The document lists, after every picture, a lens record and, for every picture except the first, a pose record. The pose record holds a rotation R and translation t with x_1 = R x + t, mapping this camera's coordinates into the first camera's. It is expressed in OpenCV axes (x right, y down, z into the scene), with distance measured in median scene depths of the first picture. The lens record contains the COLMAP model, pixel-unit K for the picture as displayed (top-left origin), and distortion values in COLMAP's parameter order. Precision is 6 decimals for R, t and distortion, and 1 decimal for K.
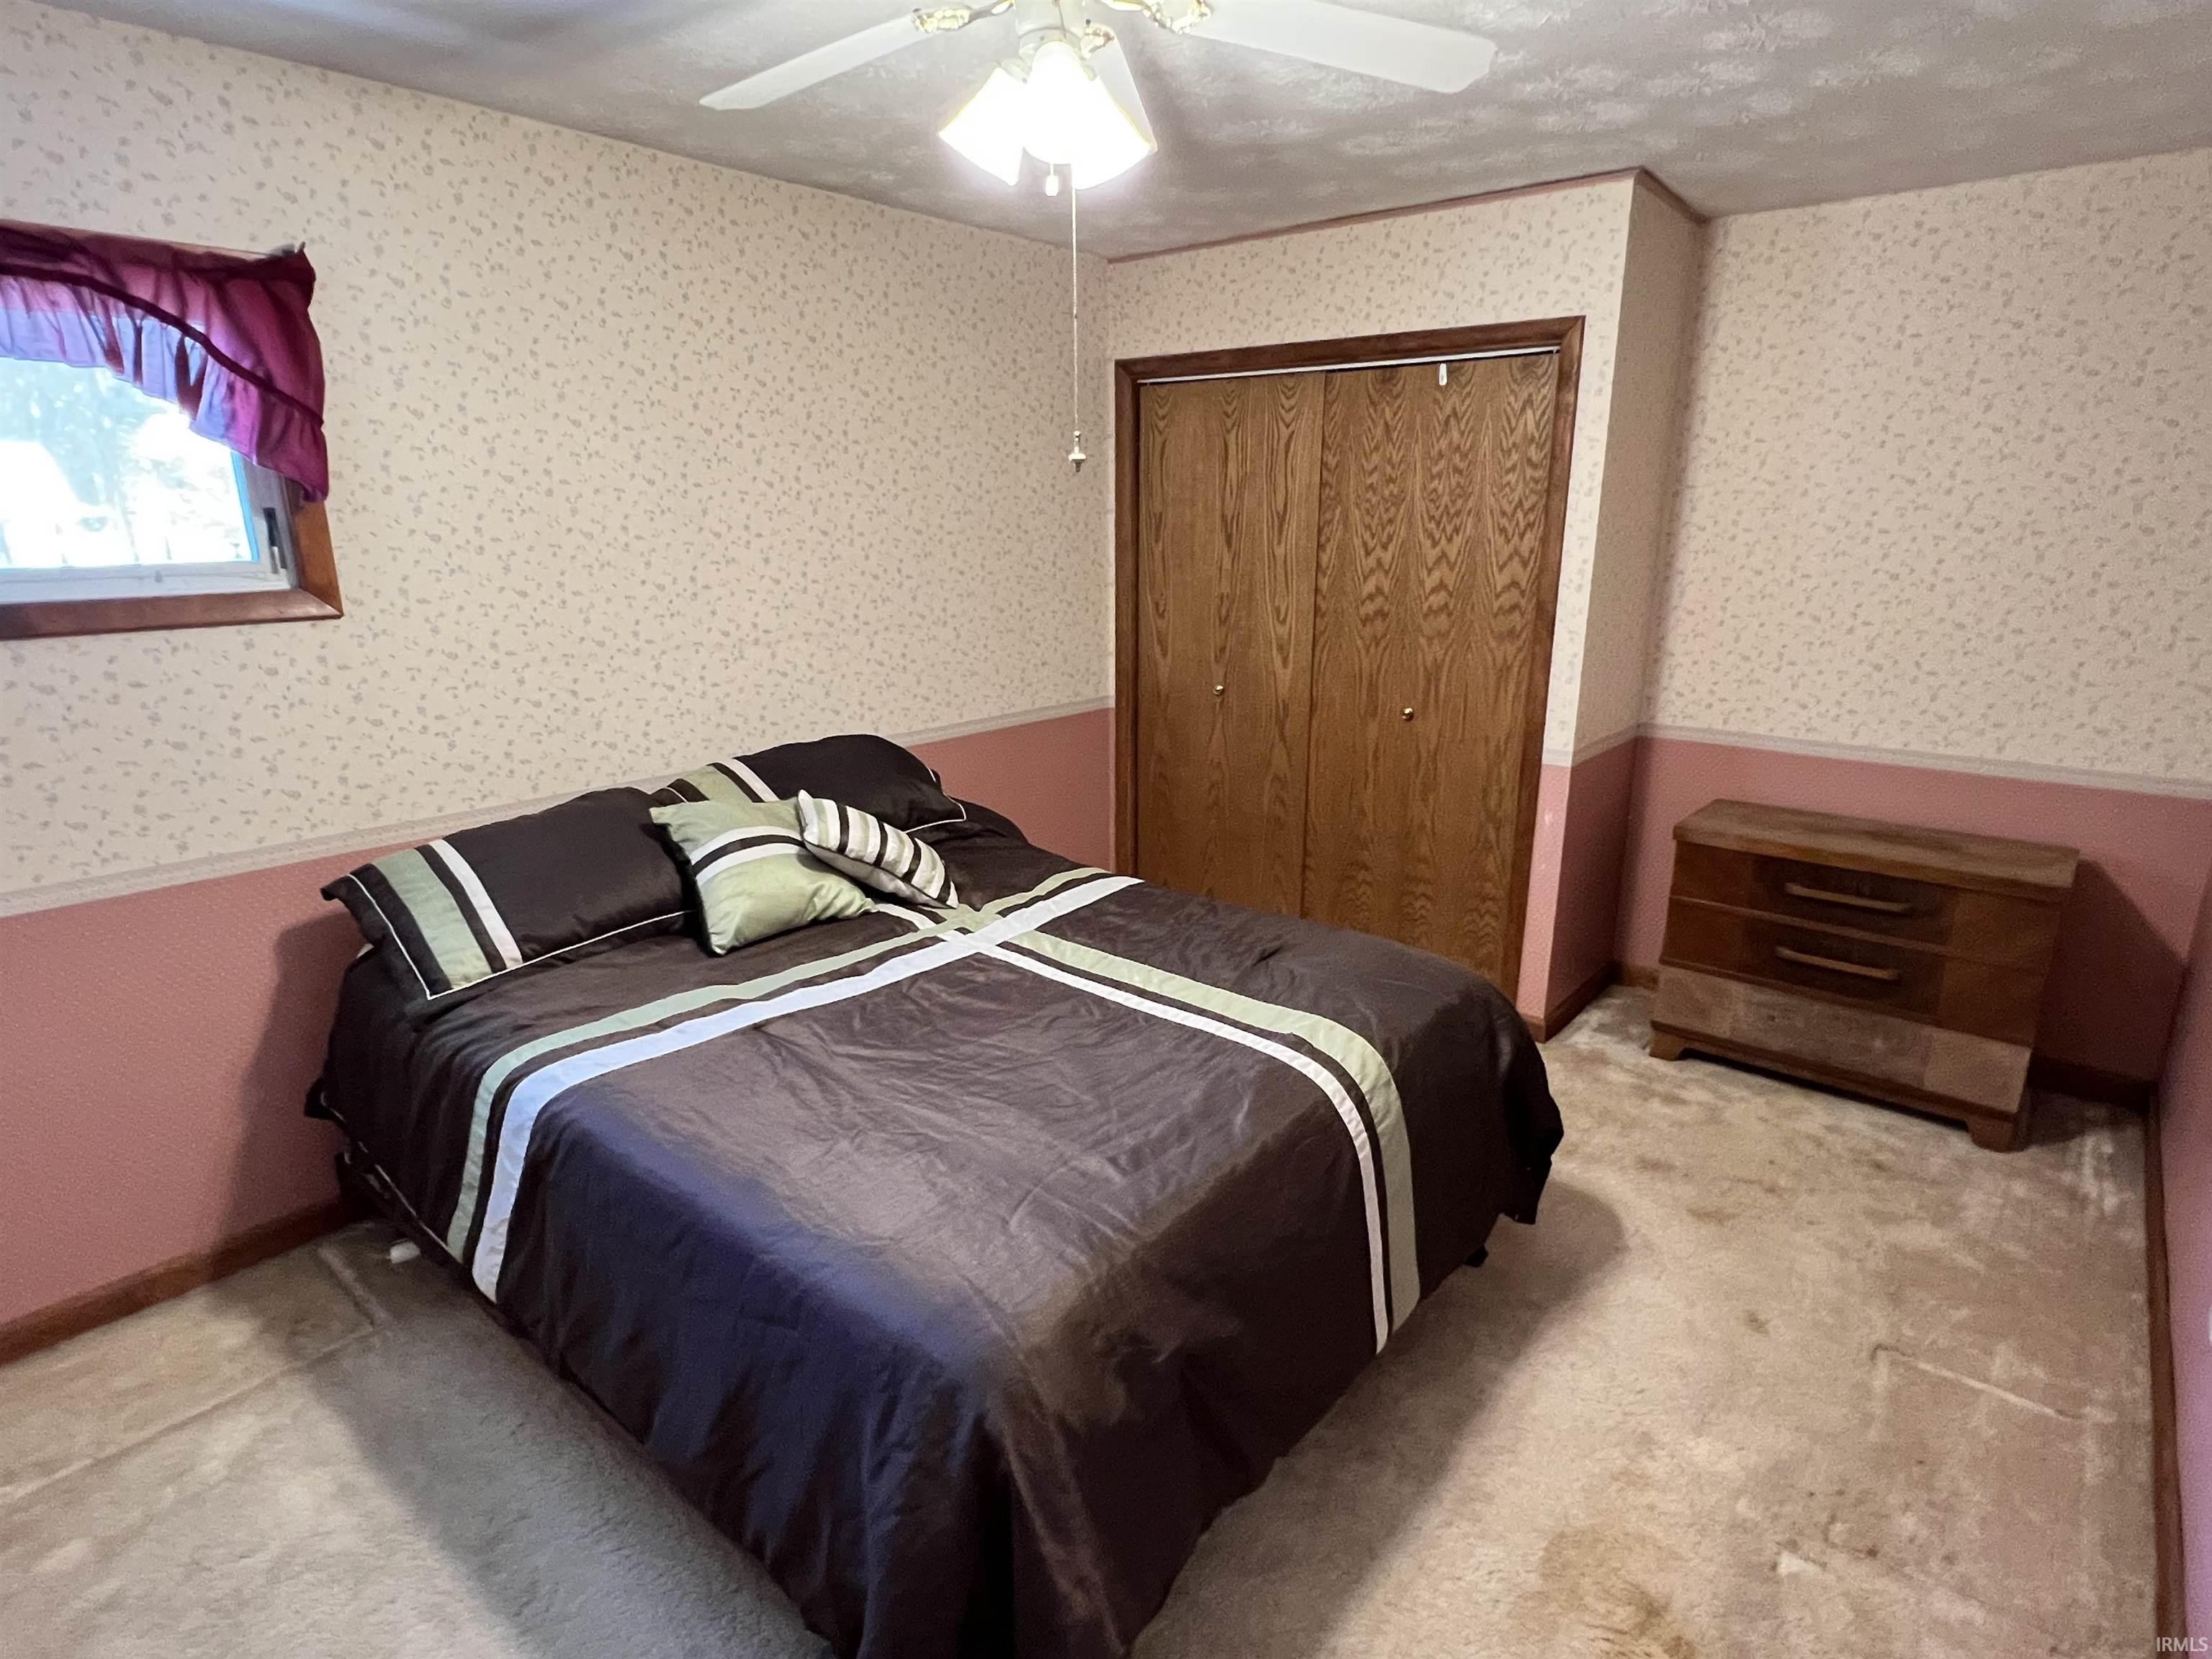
lens RADIAL K [[1157.1, 0, 1099.1], [0, 1157.1, 836.6], [0, 0, 1]] dist [-0.006440, 0.001476]
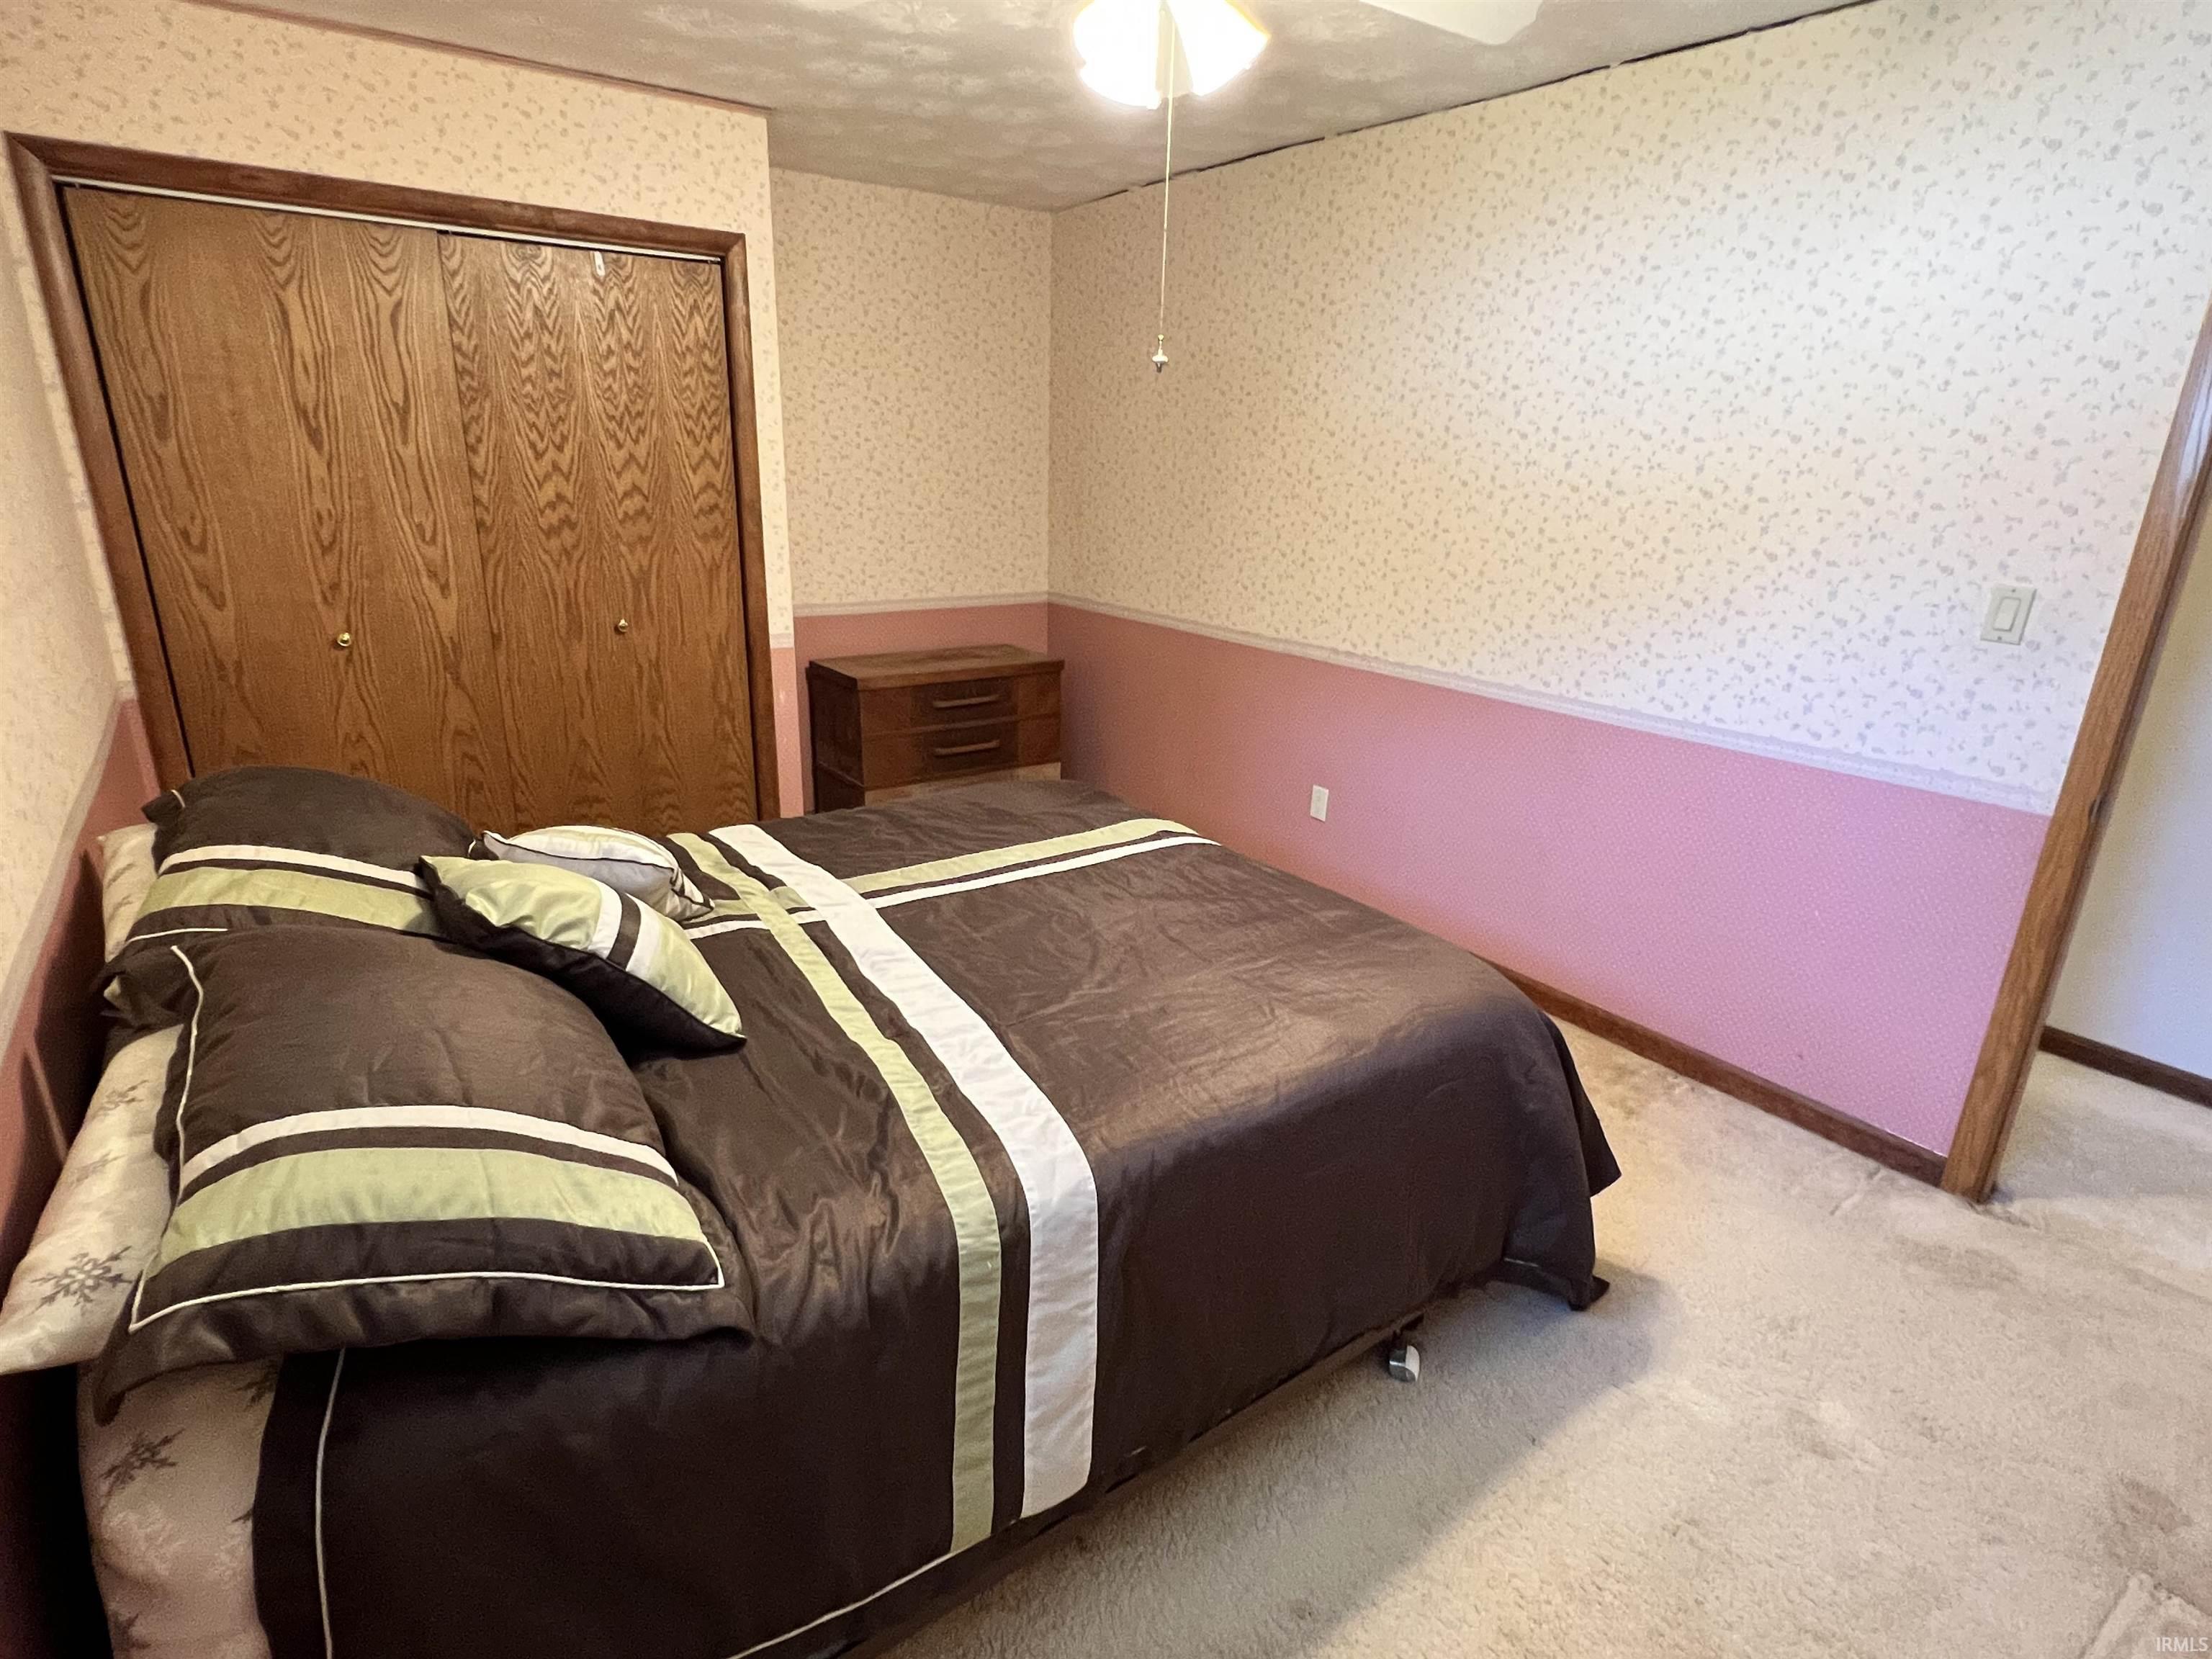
lens RADIAL K [[1135.0, 0, 1098.3], [0, 1135.0, 827.2], [0, 0, 1]] dist [-0.004658, 0.000865]
pose [[0.247363, -0.297303, 0.922184, -0.570649], [0.234096, 0.941903, 0.240867, -0.086492], [-0.940218, 0.156298, 0.302589, 0.382949]]
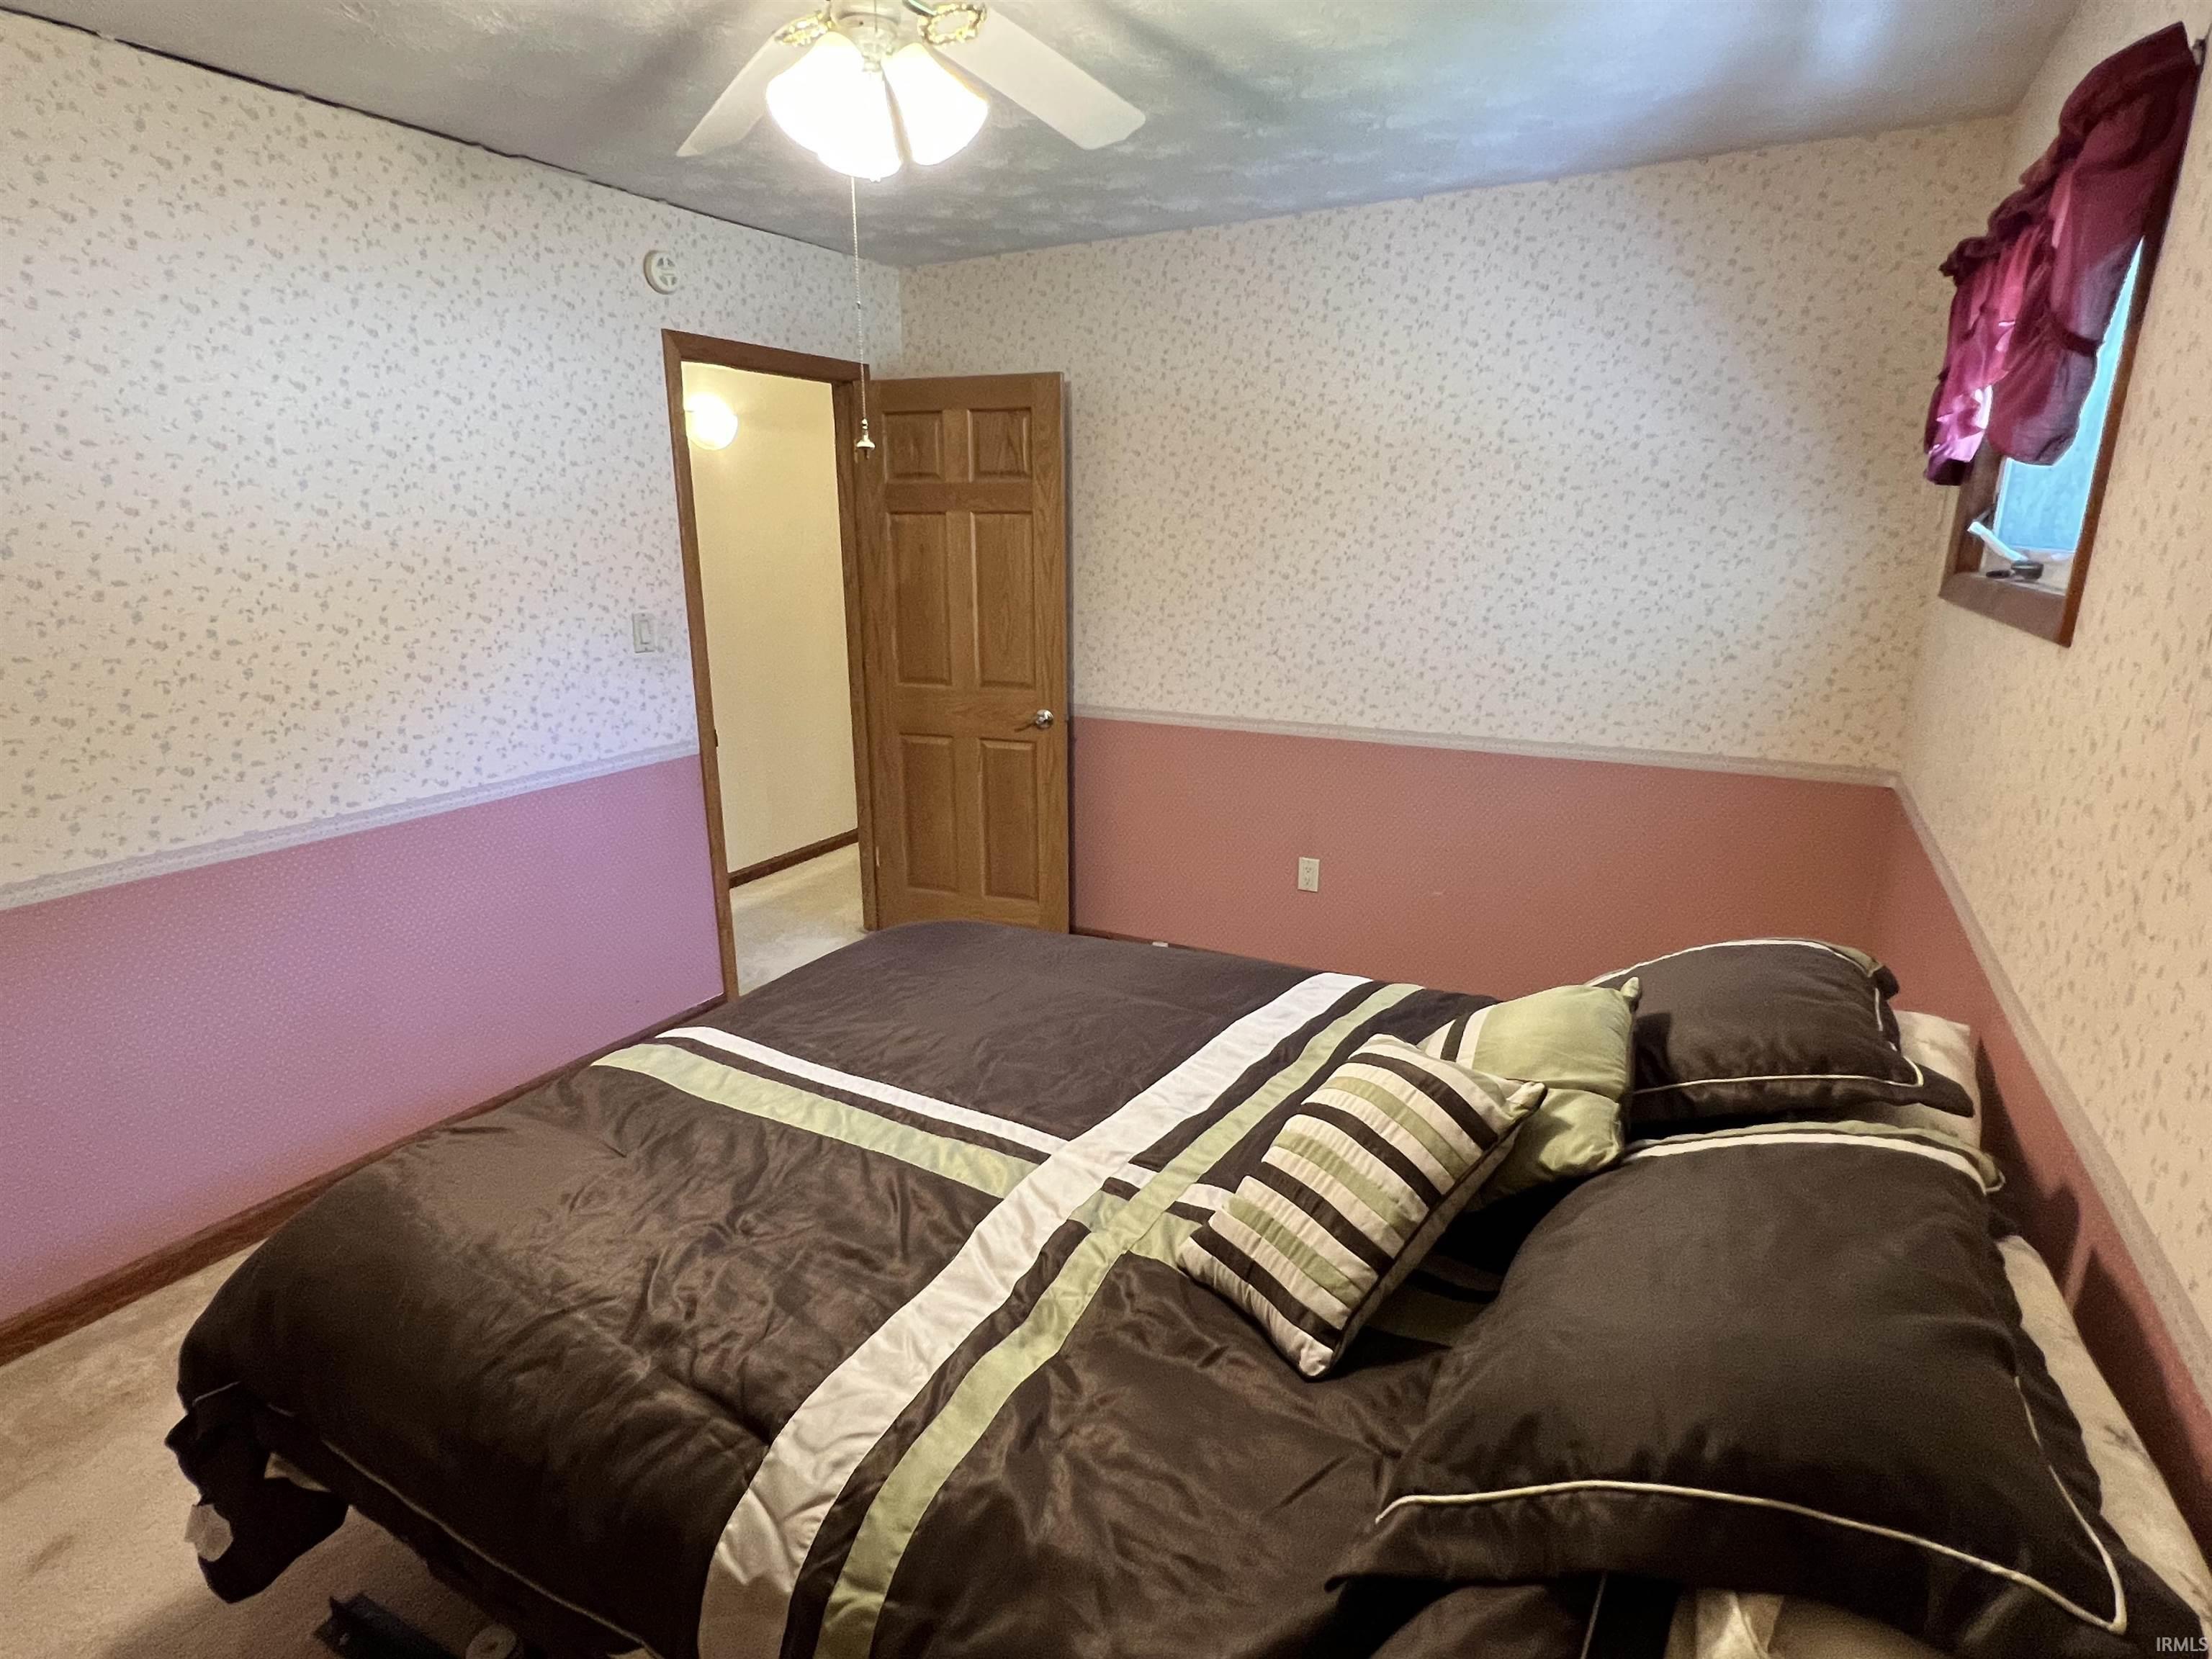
lens RADIAL K [[1135.0, 0, 1106.8], [0, 1135.0, 824.7], [0, 0, 1]] dist [-0.004658, 0.000865]
pose [[-0.981008, 0.060392, -0.184326, -0.007073], [-0.041135, 0.863904, 0.501975, -0.266548], [0.189555, 0.500023, -0.845012, 0.997737]]
